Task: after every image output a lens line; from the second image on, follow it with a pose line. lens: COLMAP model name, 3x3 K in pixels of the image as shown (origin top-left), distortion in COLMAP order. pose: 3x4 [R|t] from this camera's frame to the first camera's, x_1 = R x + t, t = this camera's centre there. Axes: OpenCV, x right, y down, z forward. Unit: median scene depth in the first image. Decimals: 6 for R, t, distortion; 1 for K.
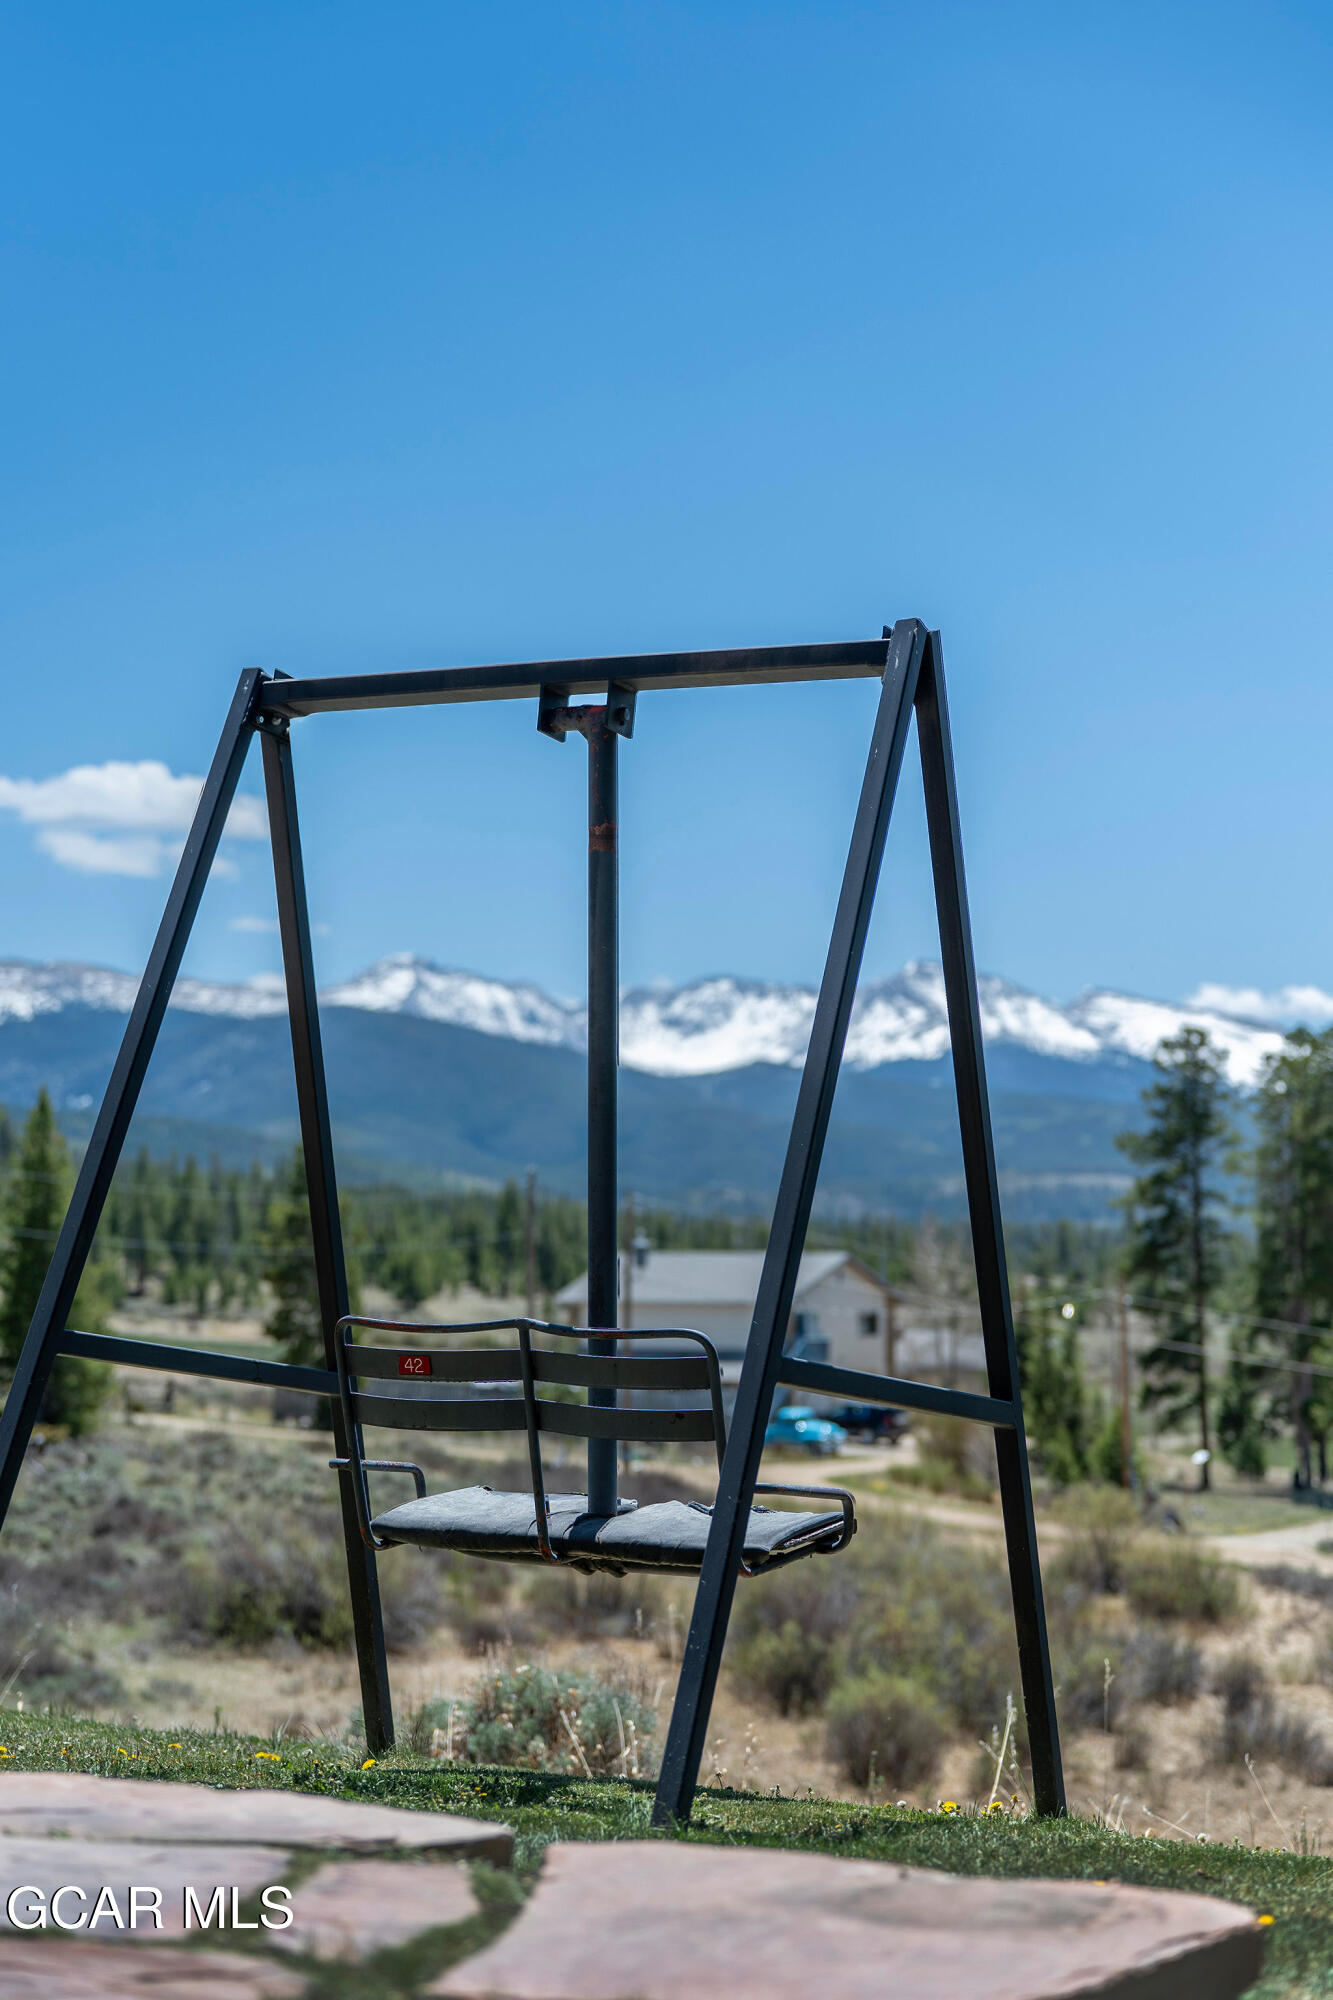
lens RADIAL K [[3777.4, 0, 664.0], [0, 3777.4, 1002.6], [0, 0, 1]] dist [-0.018118, 0.000000]
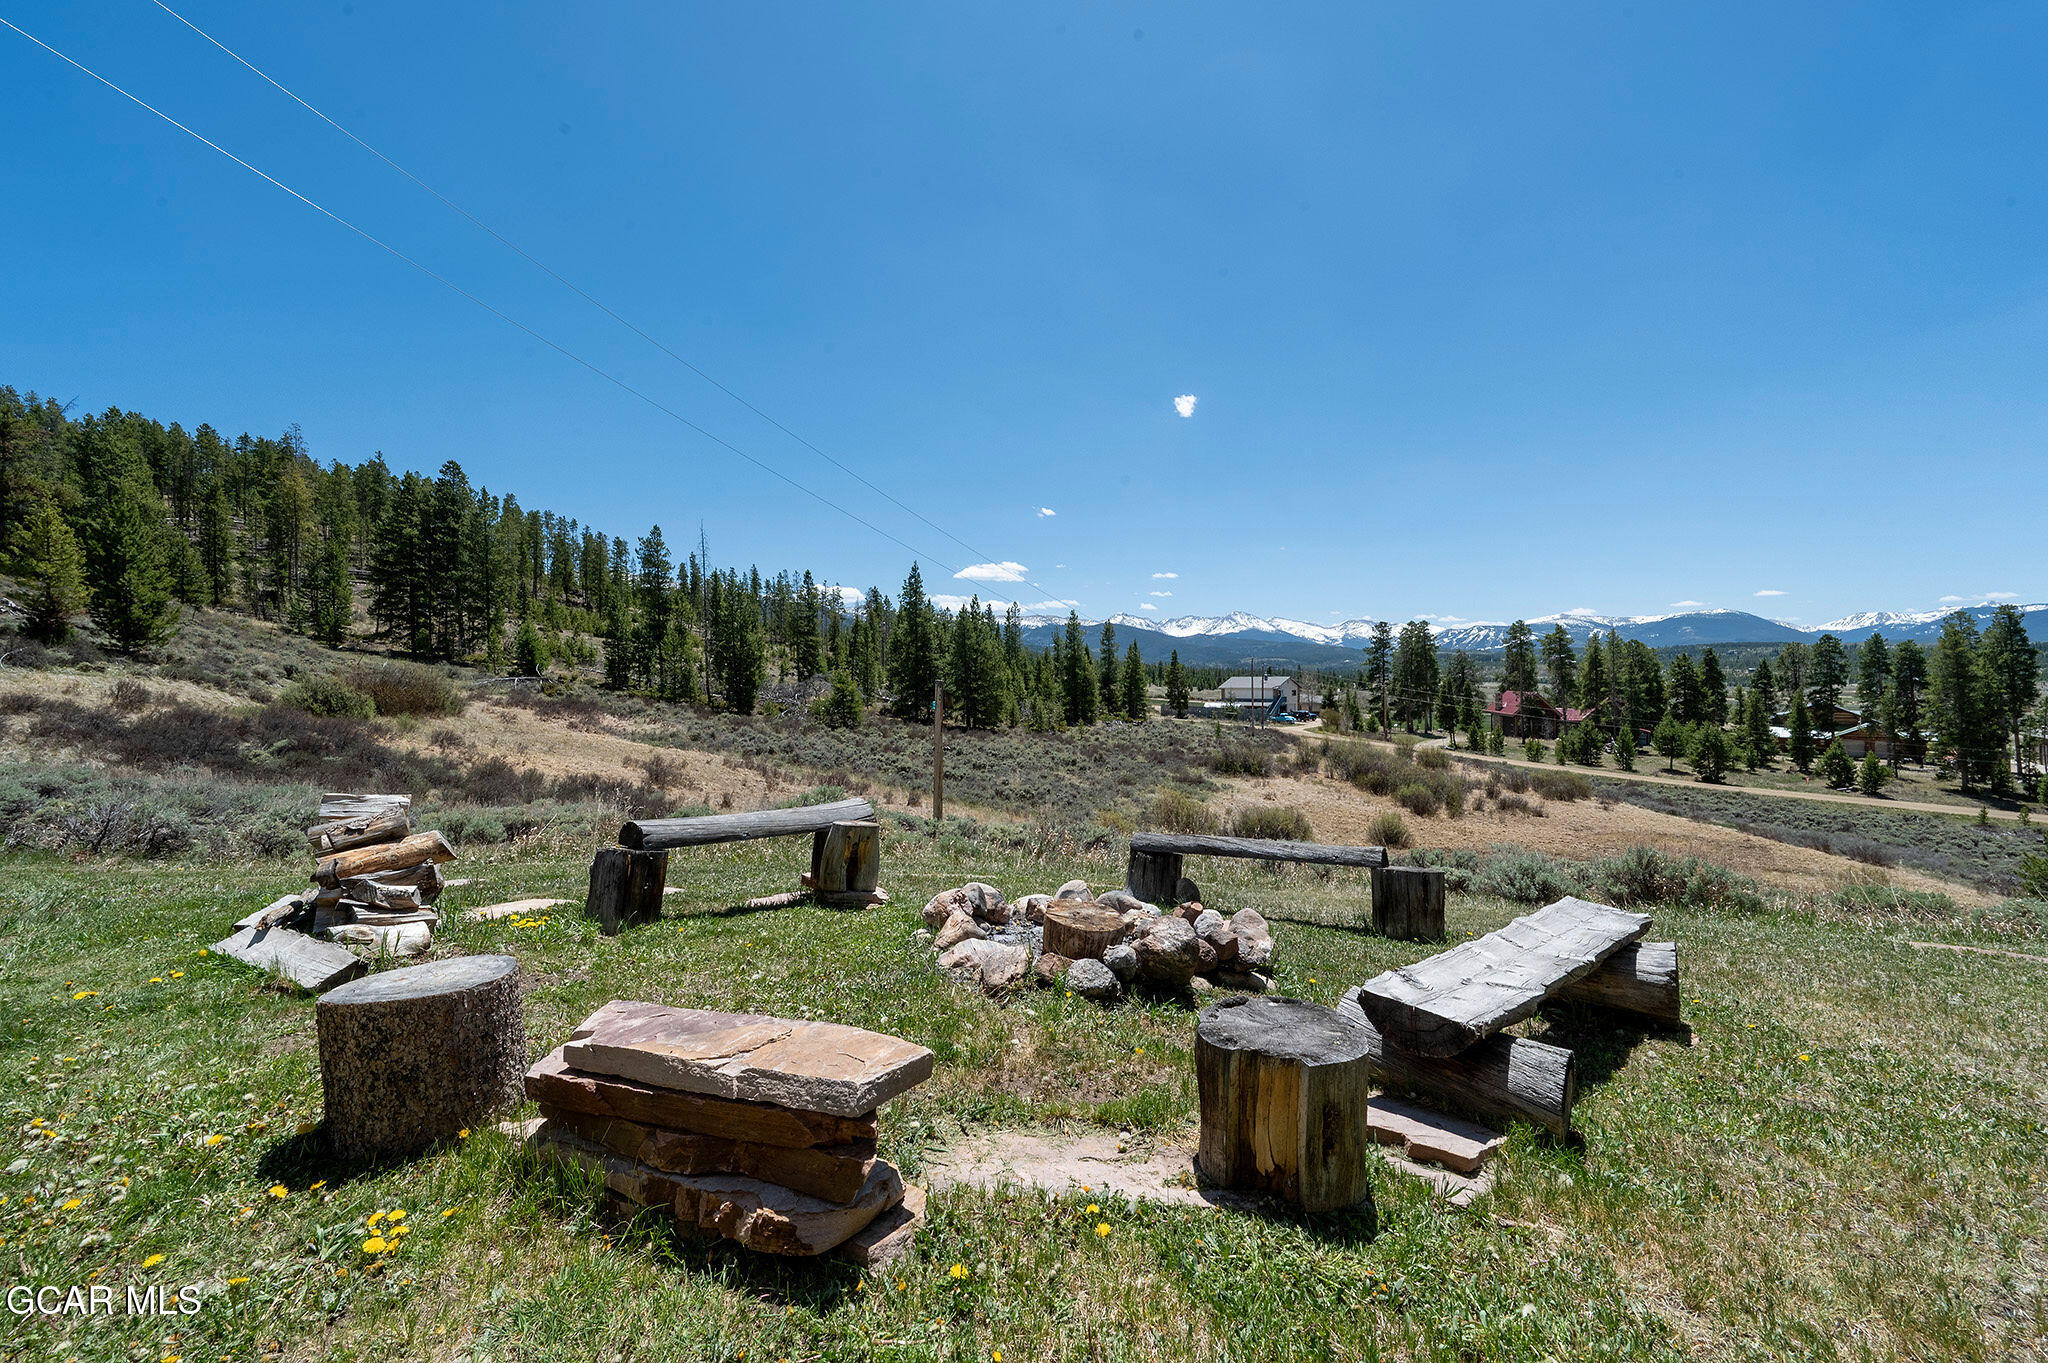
lens RADIAL K [[813.1, 0, 1035.2], [0, 813.1, 683.2], [0, 0, 1]] dist [-0.004555, 0.000511]
pose [[0.985283, -0.004666, -0.170868, -0.084549], [0.017331, 0.997203, 0.072704, 0.002954], [0.170051, -0.074595, 0.982608, 0.057497]]
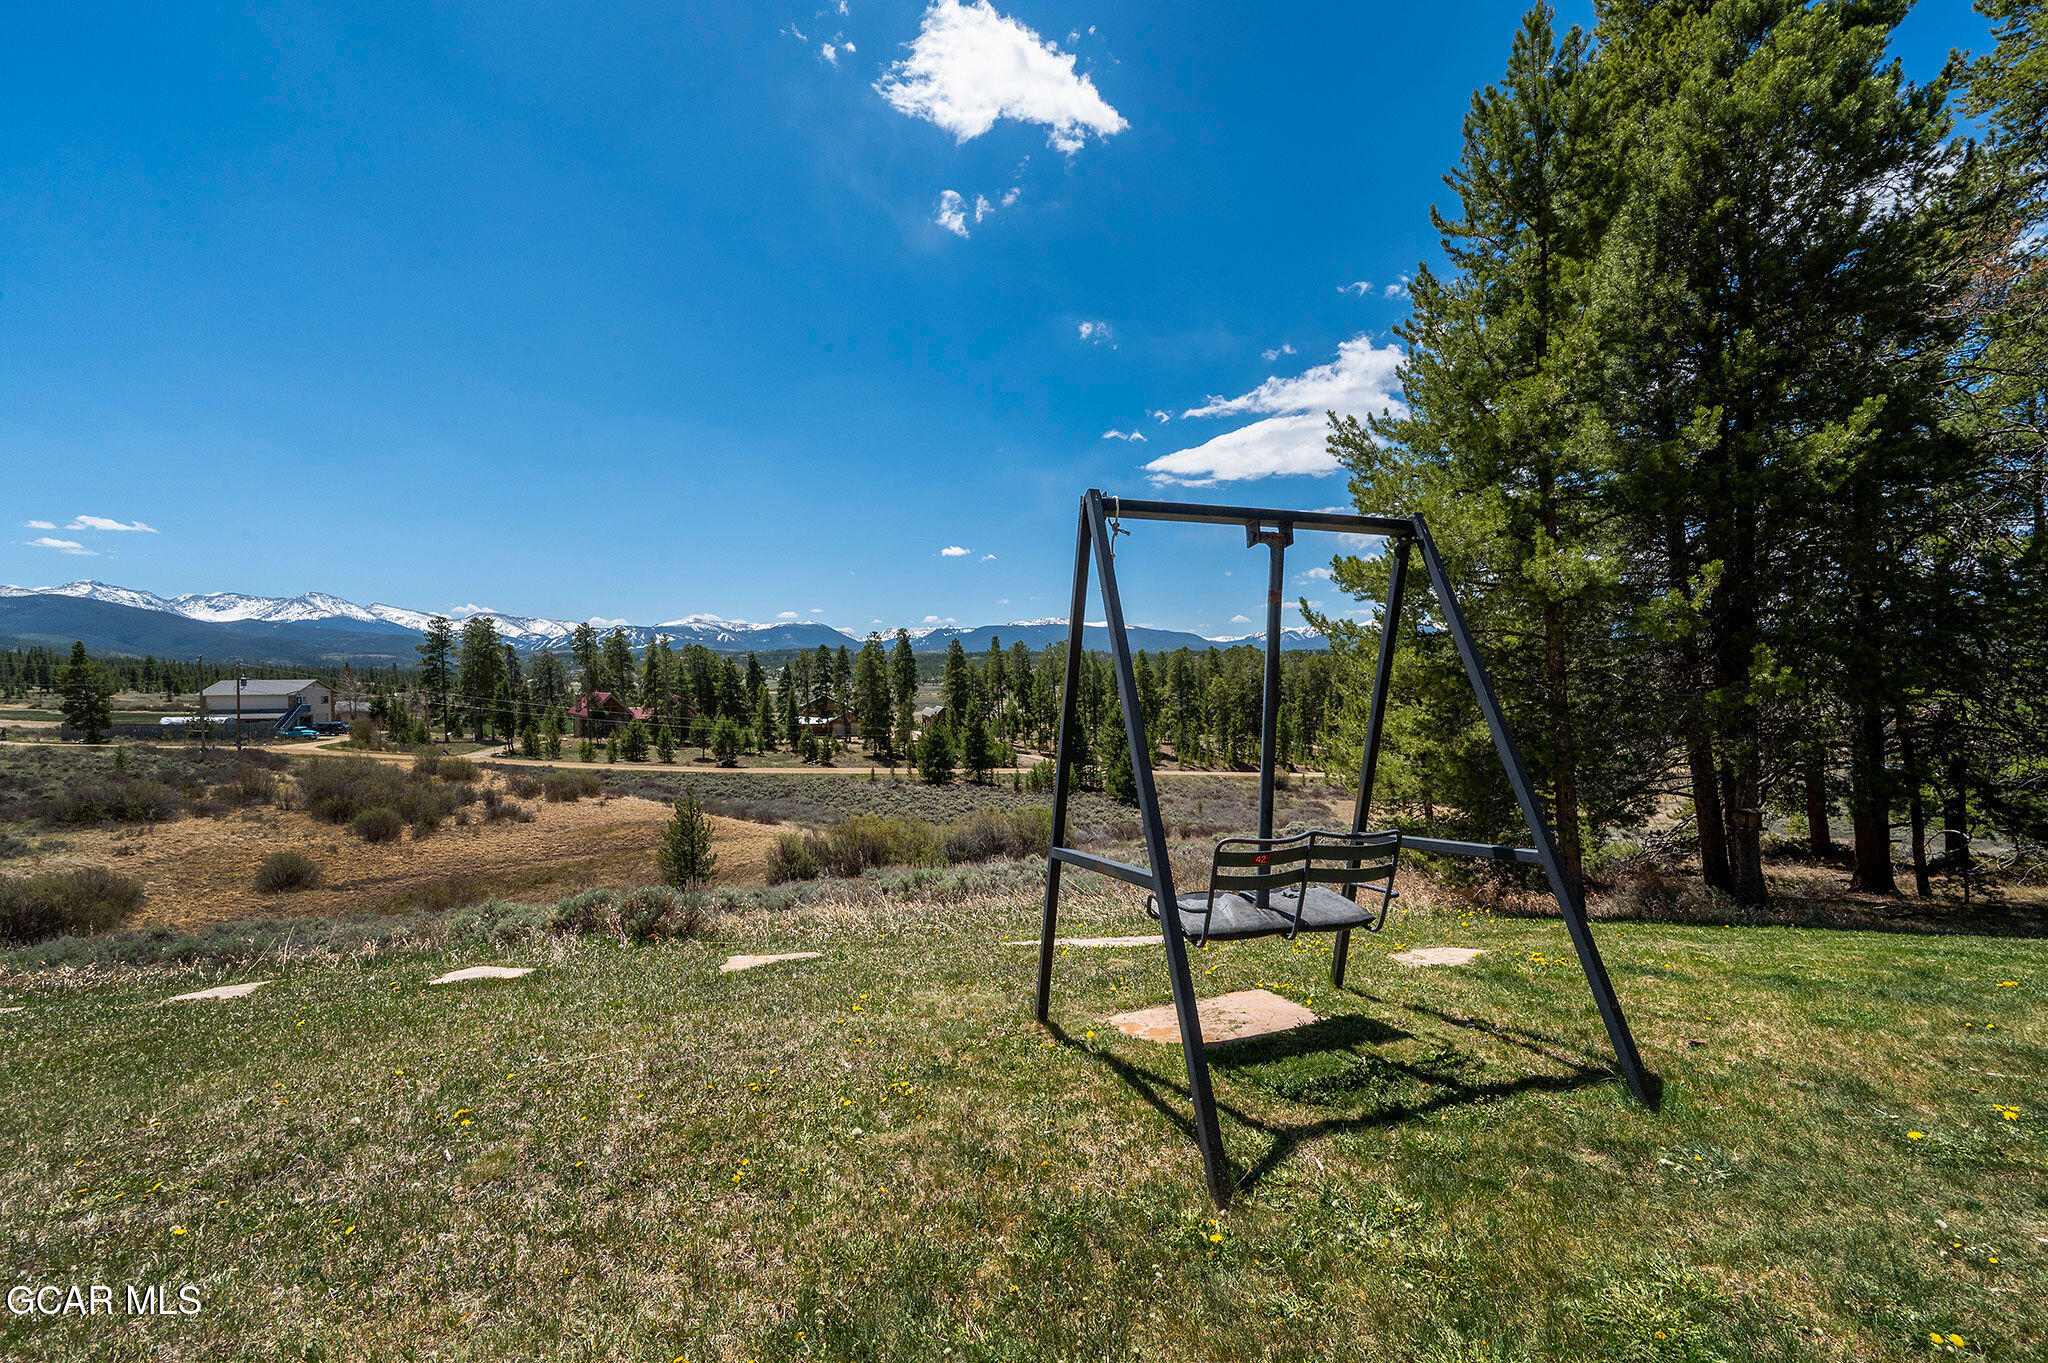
lens RADIAL K [[813.1, 0, 1028.1], [0, 813.1, 685.3], [0, 0, 1]] dist [-0.004555, 0.000511]
pose [[0.702990, -0.019156, 0.710942, -0.021692], [-0.038883, 0.997107, 0.065315, -0.000869], [-0.710136, -0.073559, 0.700211, 0.038074]]
